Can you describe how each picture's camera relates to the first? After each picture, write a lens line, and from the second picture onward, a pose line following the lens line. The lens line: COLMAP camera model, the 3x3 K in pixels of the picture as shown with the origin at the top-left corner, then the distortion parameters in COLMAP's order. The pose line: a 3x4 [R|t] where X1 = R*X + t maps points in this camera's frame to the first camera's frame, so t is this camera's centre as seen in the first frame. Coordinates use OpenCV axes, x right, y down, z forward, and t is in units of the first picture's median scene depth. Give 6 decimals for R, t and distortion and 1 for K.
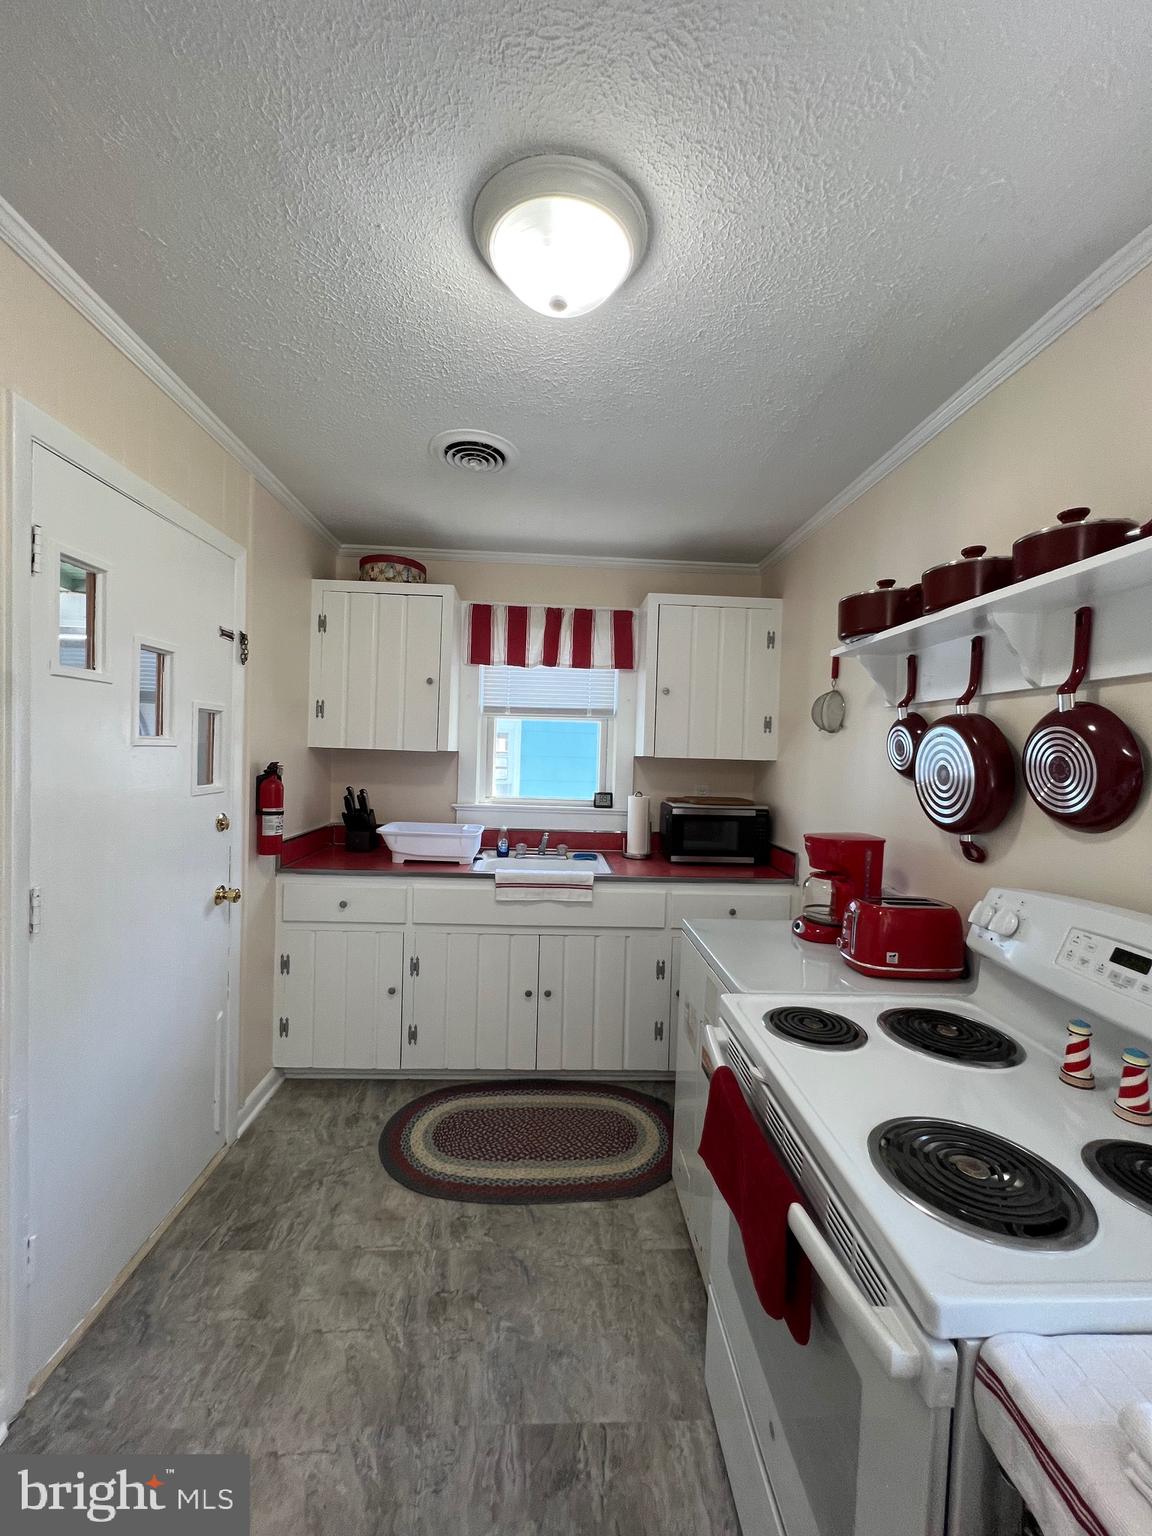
lens RADIAL K [[609.5, 0, 575.6], [0, 609.5, 765.8], [0, 0, 1]] dist [-0.003760, 0.000416]
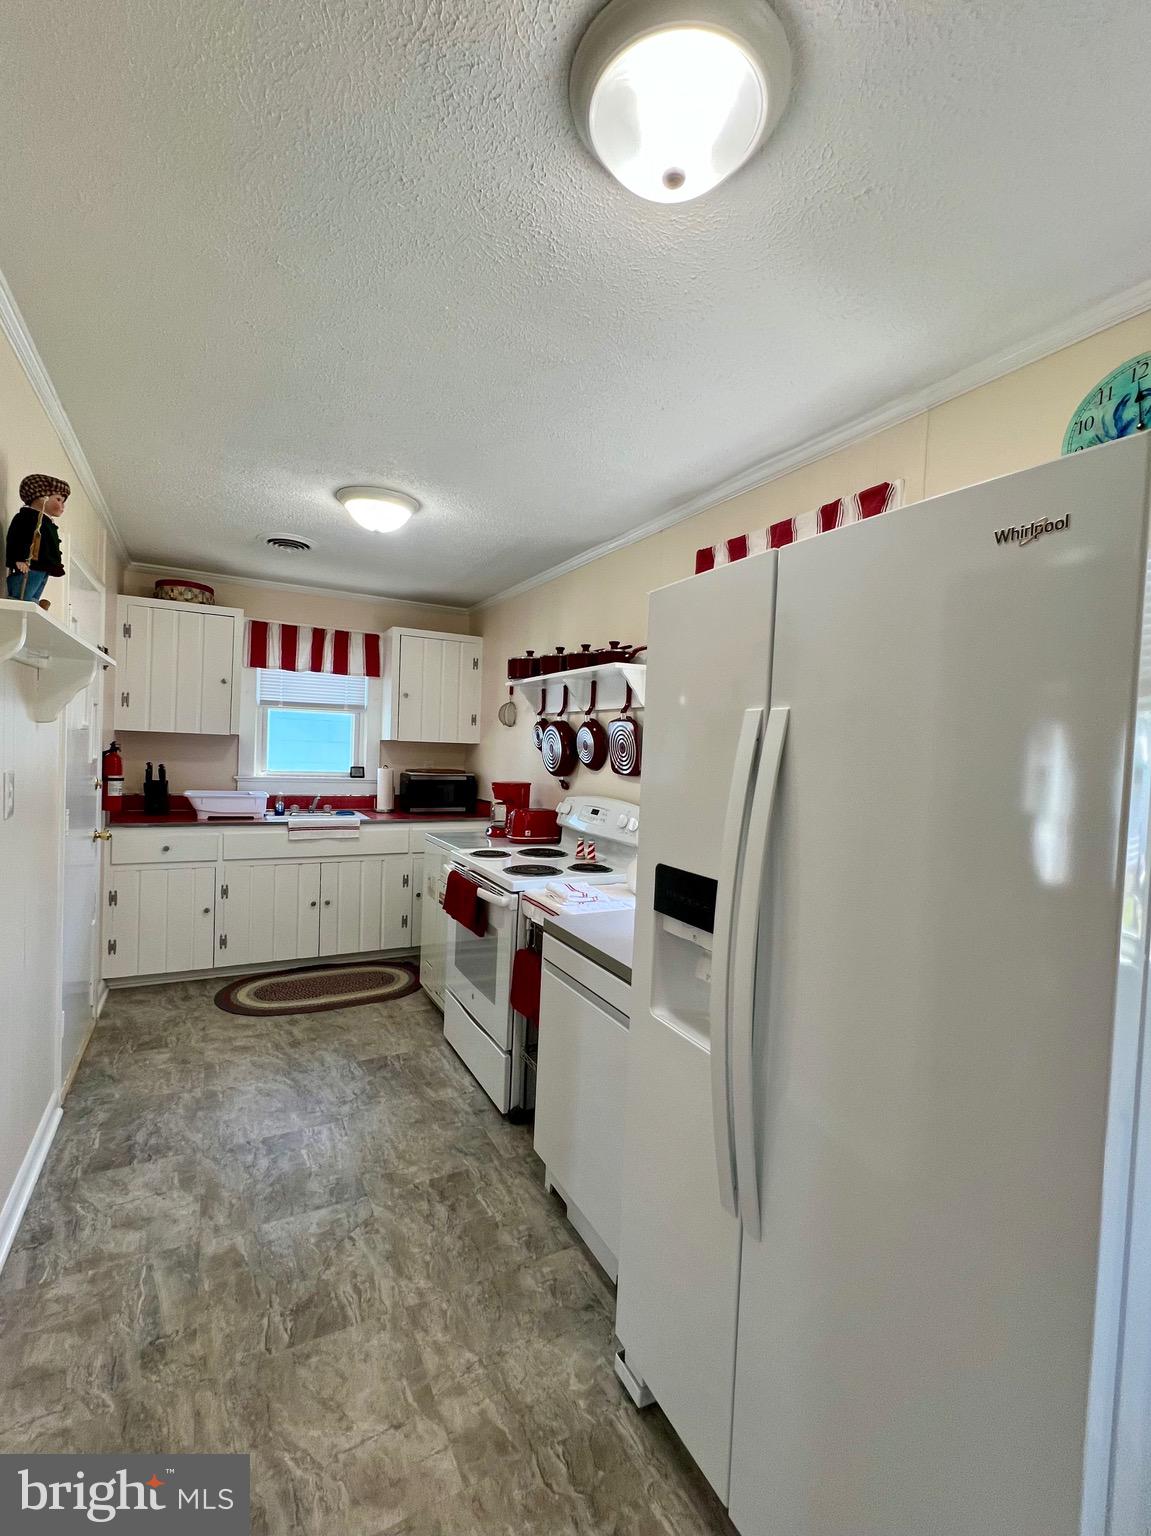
lens RADIAL K [[609.5, 0, 575.3], [0, 609.5, 762.1], [0, 0, 1]] dist [-0.003760, 0.000416]
pose [[0.894376, -0.006972, 0.447262, -0.180434], [0.000273, 0.999887, 0.015040, 0.018817], [-0.447317, -0.013330, 0.894276, -0.613940]]
